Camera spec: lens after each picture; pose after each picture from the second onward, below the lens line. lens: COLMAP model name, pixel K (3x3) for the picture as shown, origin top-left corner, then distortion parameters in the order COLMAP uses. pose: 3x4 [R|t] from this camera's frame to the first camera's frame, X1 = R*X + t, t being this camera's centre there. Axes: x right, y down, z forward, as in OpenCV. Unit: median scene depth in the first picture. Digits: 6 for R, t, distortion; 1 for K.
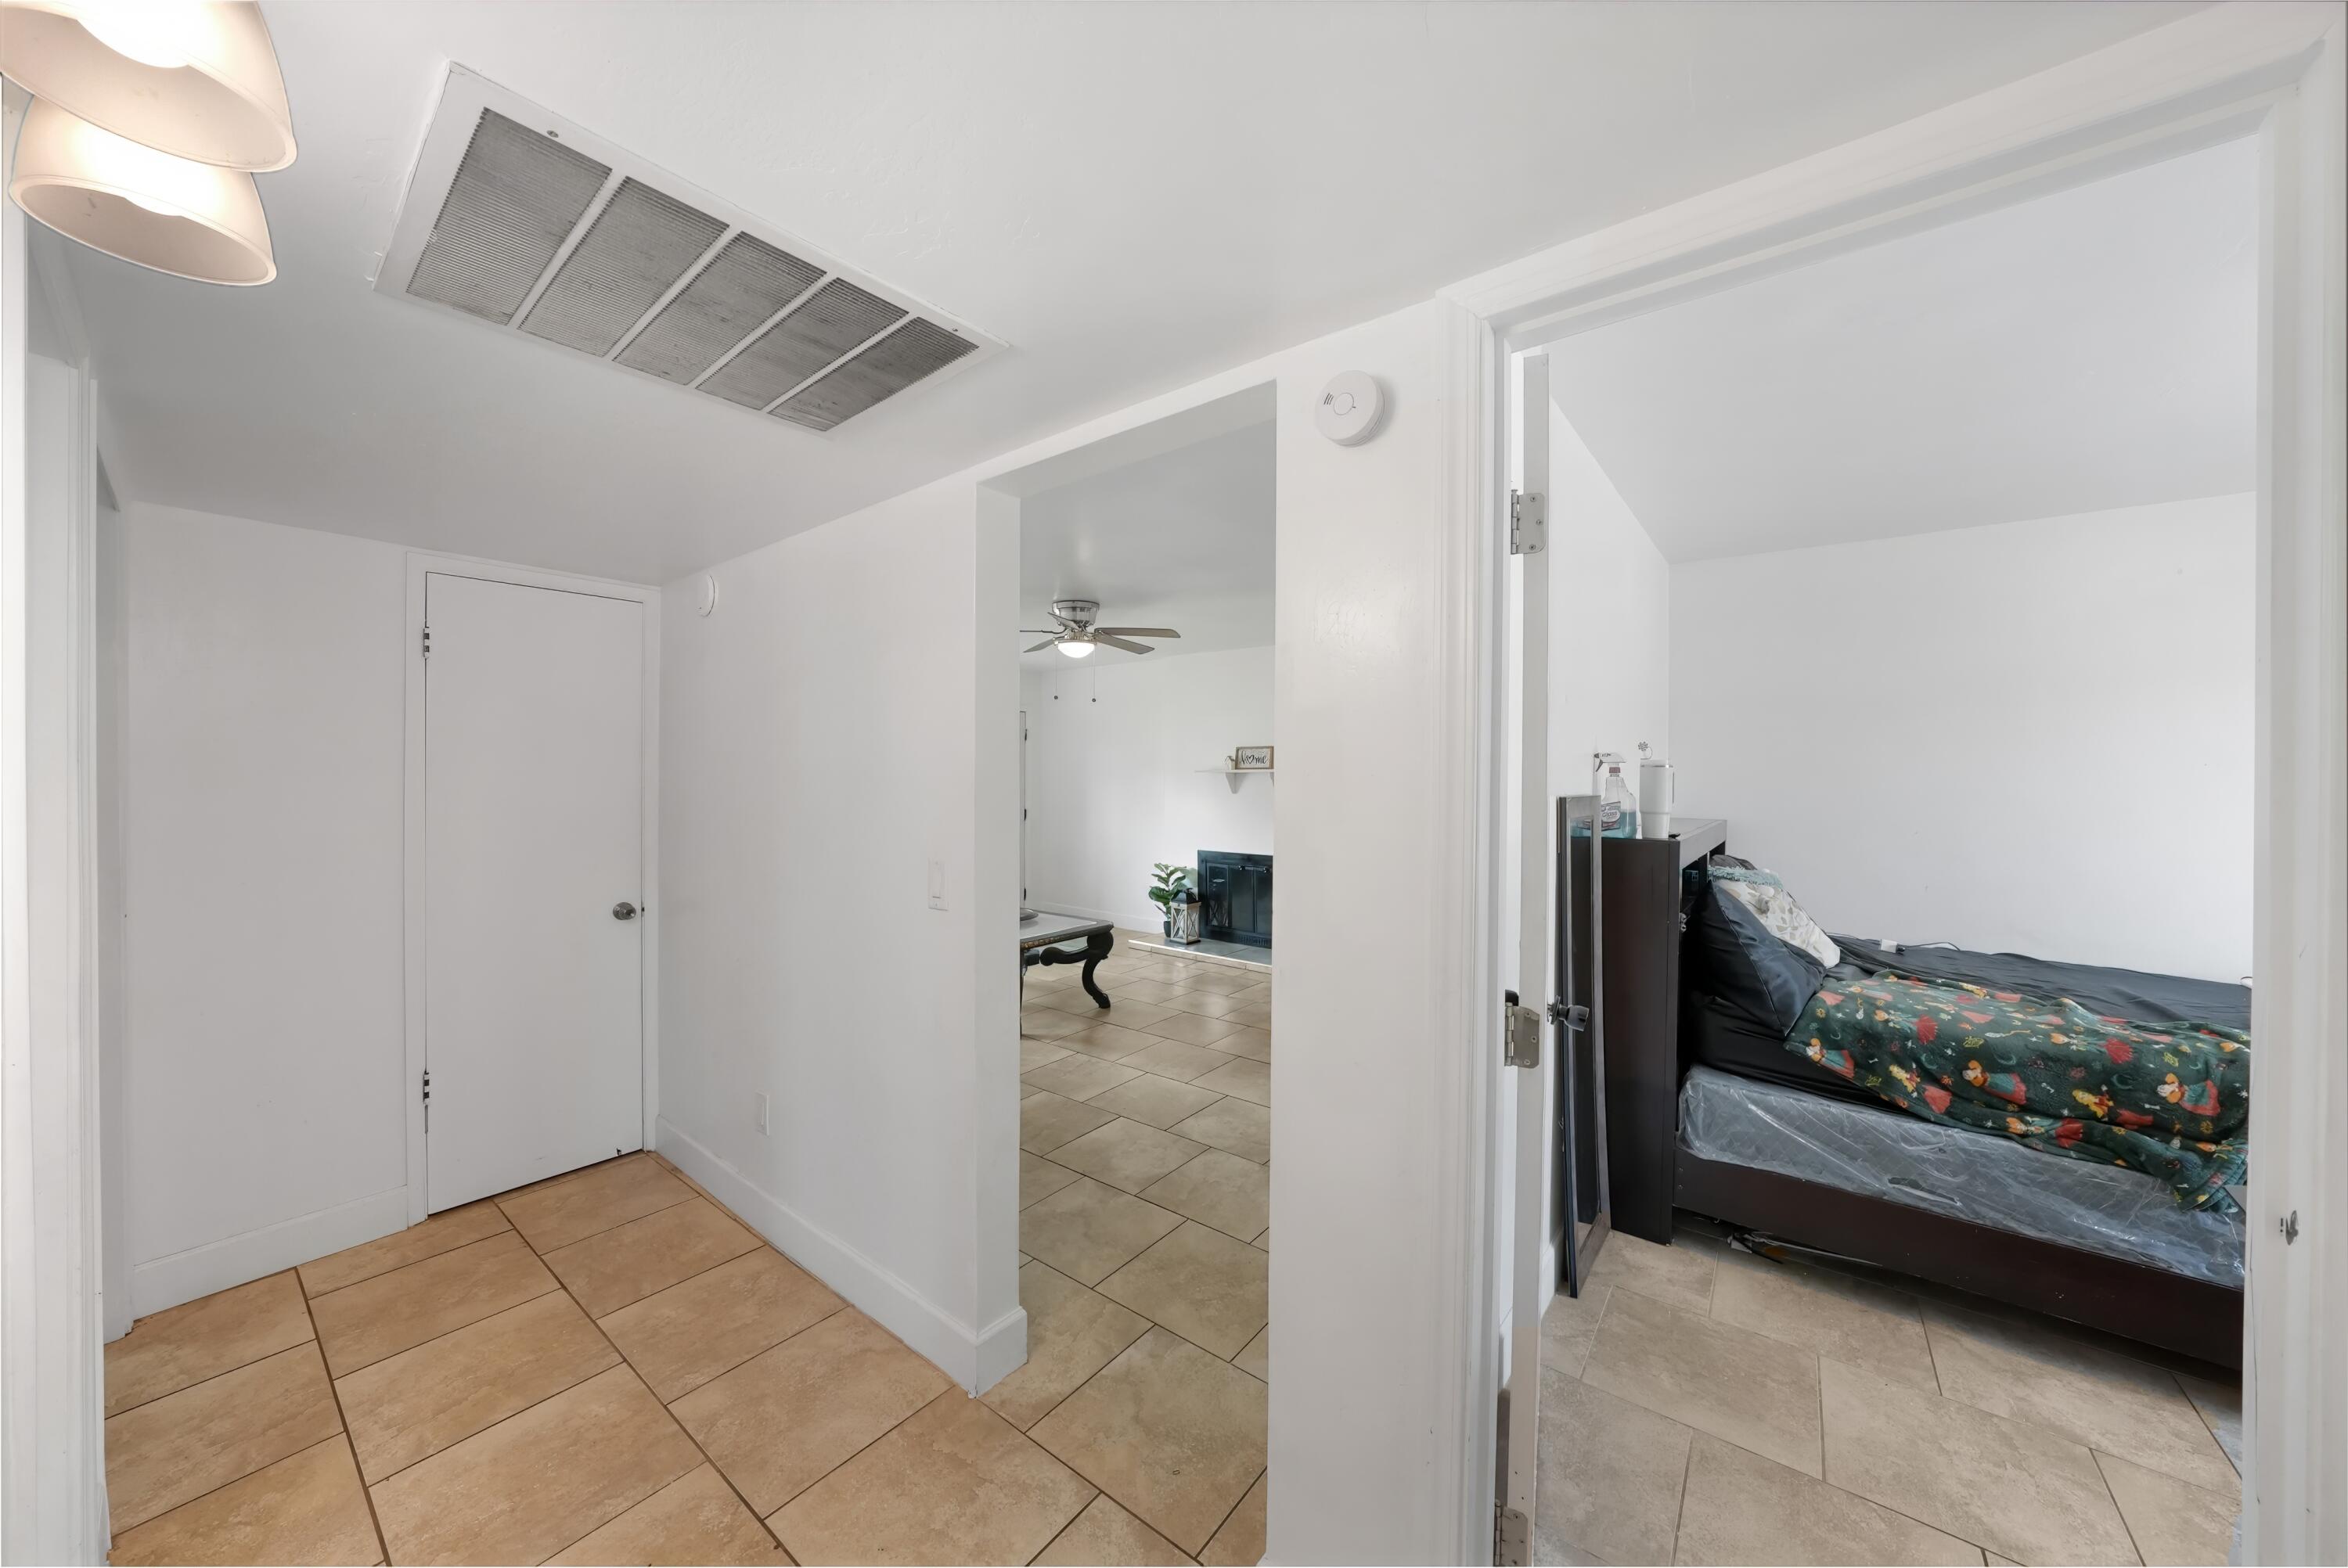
lens RADIAL K [[804.9, 0, 1162.7], [0, 804.9, 786.3], [0, 0, 1]] dist [-0.013775, 0.001166]
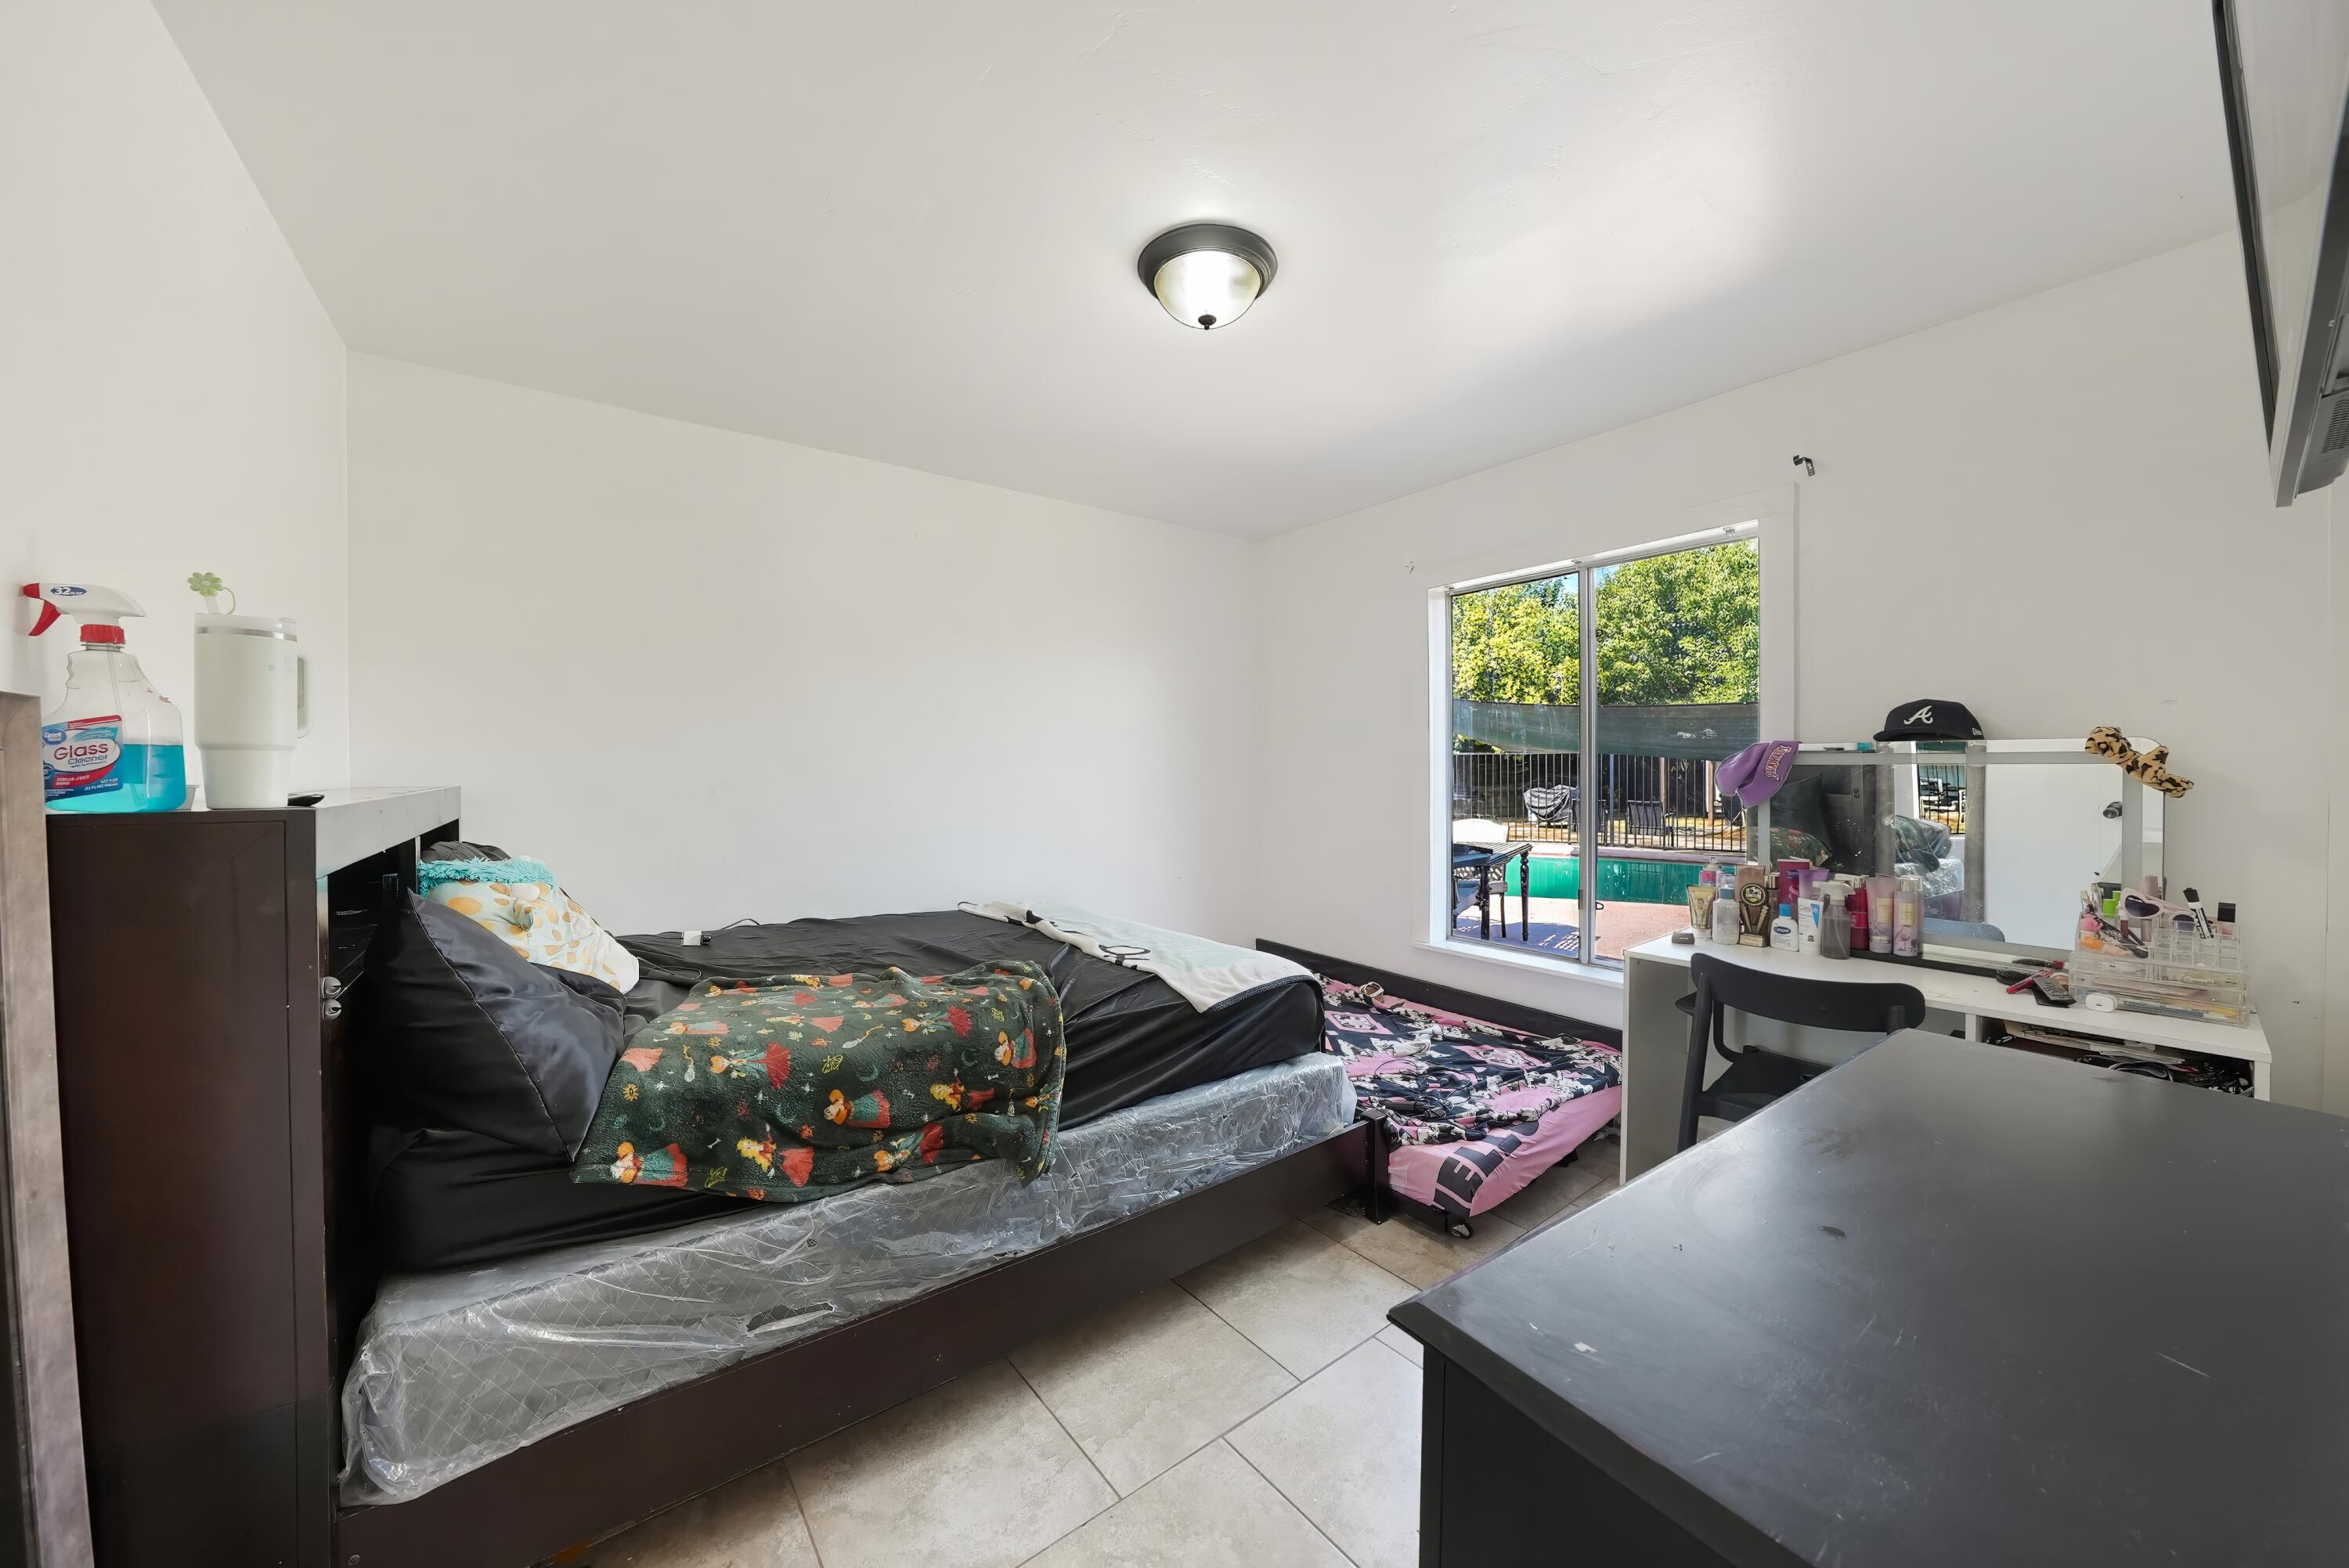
lens RADIAL K [[805.3, 0, 1174.1], [0, 805.3, 783.8], [0, 0, 1]] dist [-0.013775, 0.001166]
pose [[0.238131, -0.024288, 0.970929, 0.364625], [0.012361, 0.999682, 0.021976, 0.053664], [-0.971154, 0.006769, 0.238356, 0.480291]]
